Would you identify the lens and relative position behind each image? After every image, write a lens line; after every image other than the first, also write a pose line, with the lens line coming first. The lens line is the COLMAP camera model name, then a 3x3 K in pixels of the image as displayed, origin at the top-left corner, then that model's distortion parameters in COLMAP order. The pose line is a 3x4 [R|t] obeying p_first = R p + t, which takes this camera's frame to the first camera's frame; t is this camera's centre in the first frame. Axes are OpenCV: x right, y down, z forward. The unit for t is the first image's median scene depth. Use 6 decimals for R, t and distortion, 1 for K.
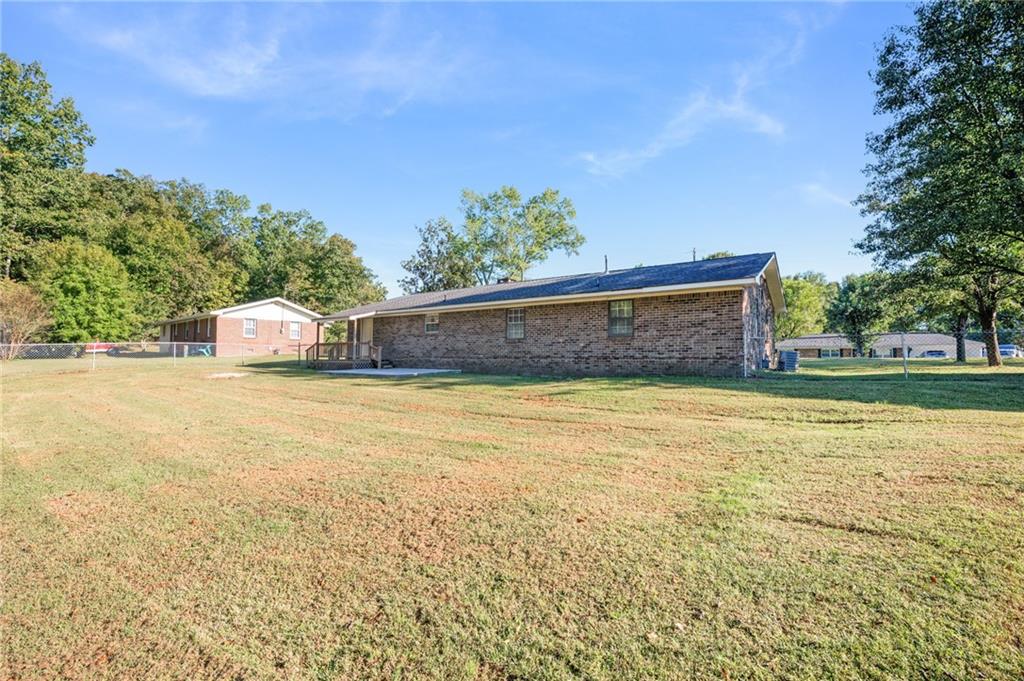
lens RADIAL K [[462.2, 0, 511.8], [0, 462.2, 337.2], [0, 0, 1]] dist [-0.001303, -0.000072]
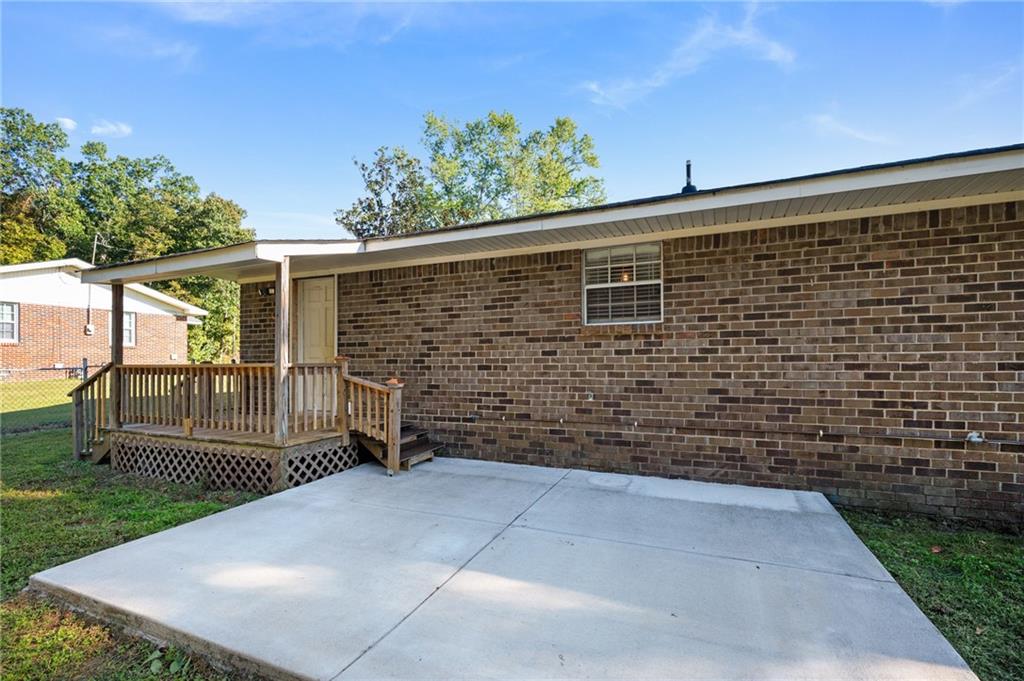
lens RADIAL K [[471.6, 0, 511.6], [0, 471.6, 359.0], [0, 0, 1]] dist [0.000913, -0.000080]
pose [[0.981920, -0.008538, 0.189106, -0.087425], [0.001770, 0.999353, 0.035929, -0.000131], [-0.189290, -0.034945, 0.981299, 0.240267]]
